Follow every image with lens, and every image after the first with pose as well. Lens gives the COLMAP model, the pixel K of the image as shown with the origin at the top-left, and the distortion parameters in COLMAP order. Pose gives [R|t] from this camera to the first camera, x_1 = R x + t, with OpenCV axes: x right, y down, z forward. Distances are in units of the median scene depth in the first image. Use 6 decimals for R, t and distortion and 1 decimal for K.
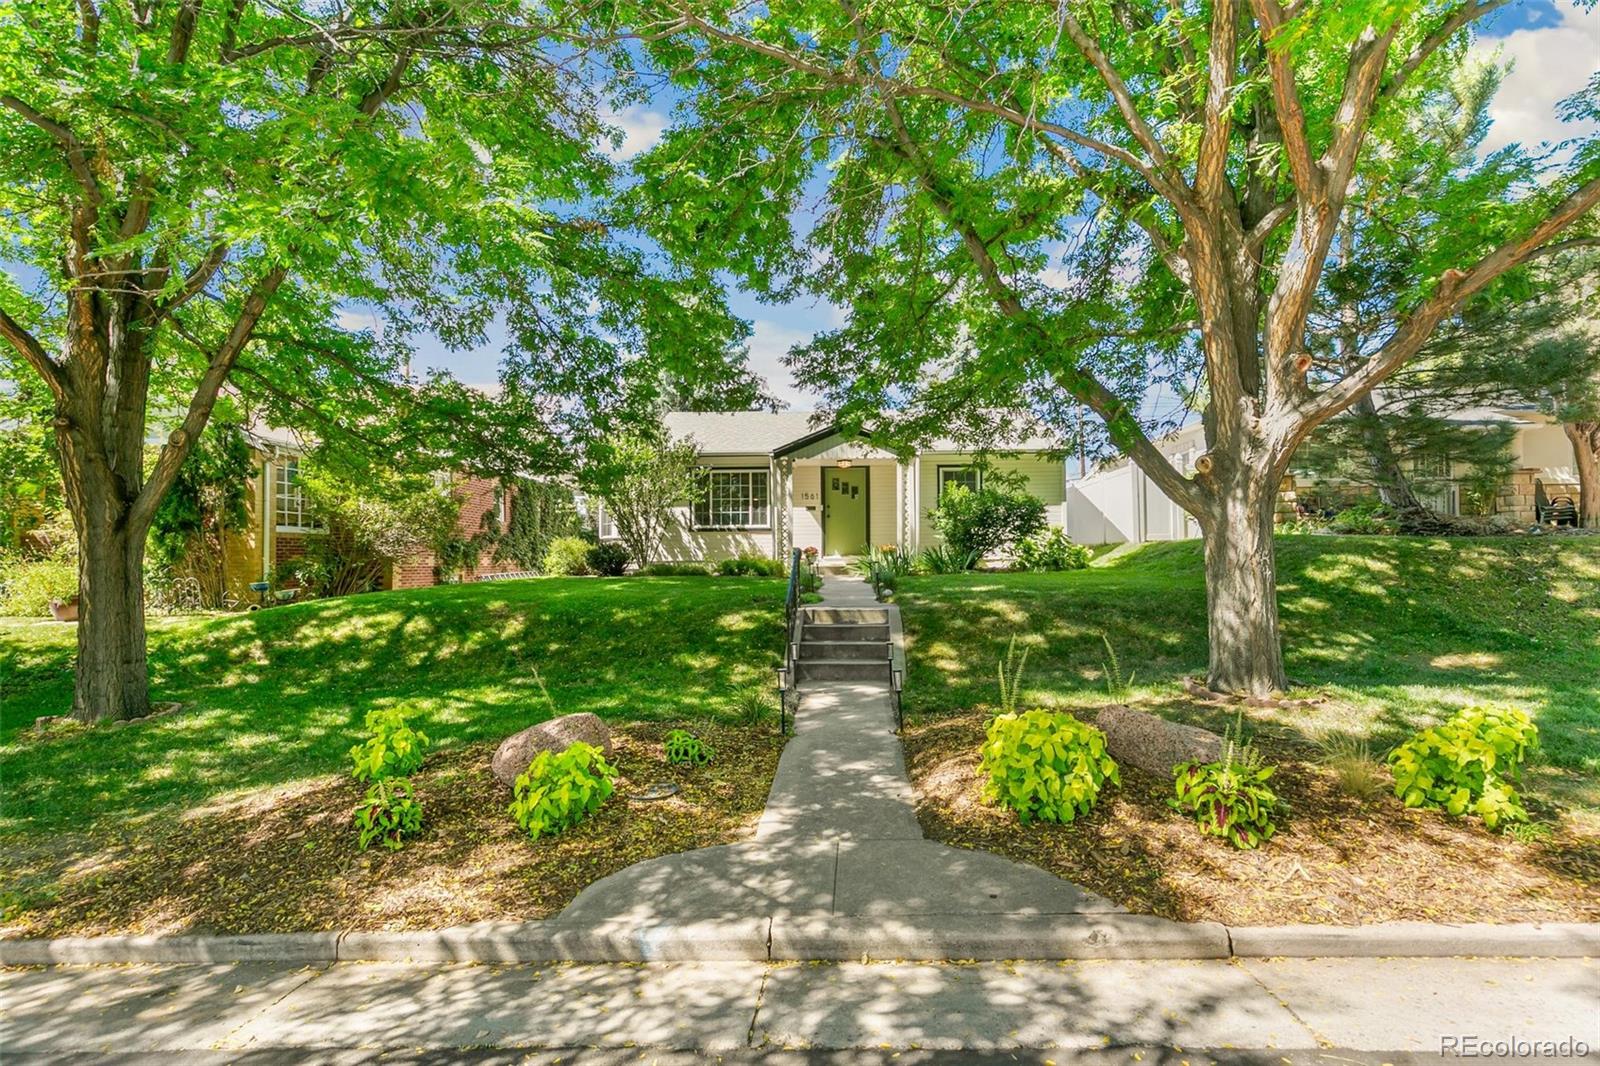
lens RADIAL K [[730.2, 0, 789.1], [0, 730.2, 512.2], [0, 0, 1]] dist [0.006850, -0.001201]
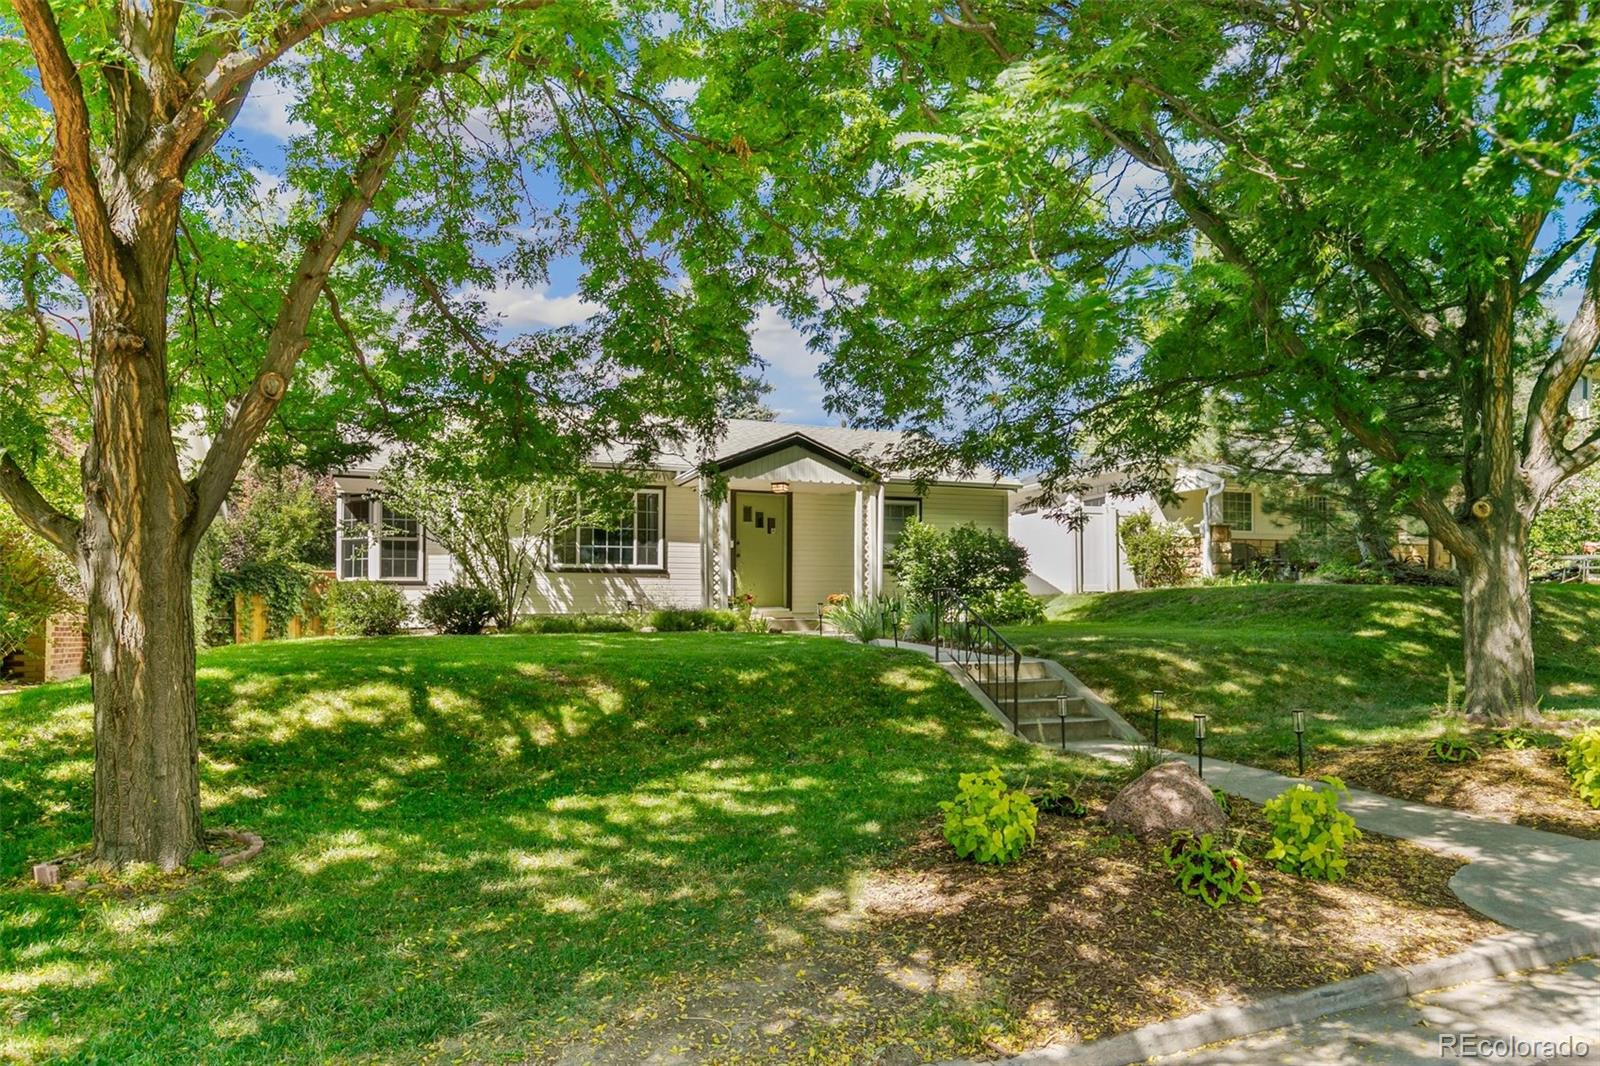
lens RADIAL K [[1008.8, 0, 798.1], [0, 1008.8, 592.1], [0, 0, 1]] dist [0.001408, 0.000116]
pose [[0.907897, 0.012922, 0.418994, -0.347894], [-0.026216, 0.999318, 0.025988, 0.015084], [-0.418372, -0.034579, 0.907617, 0.031218]]
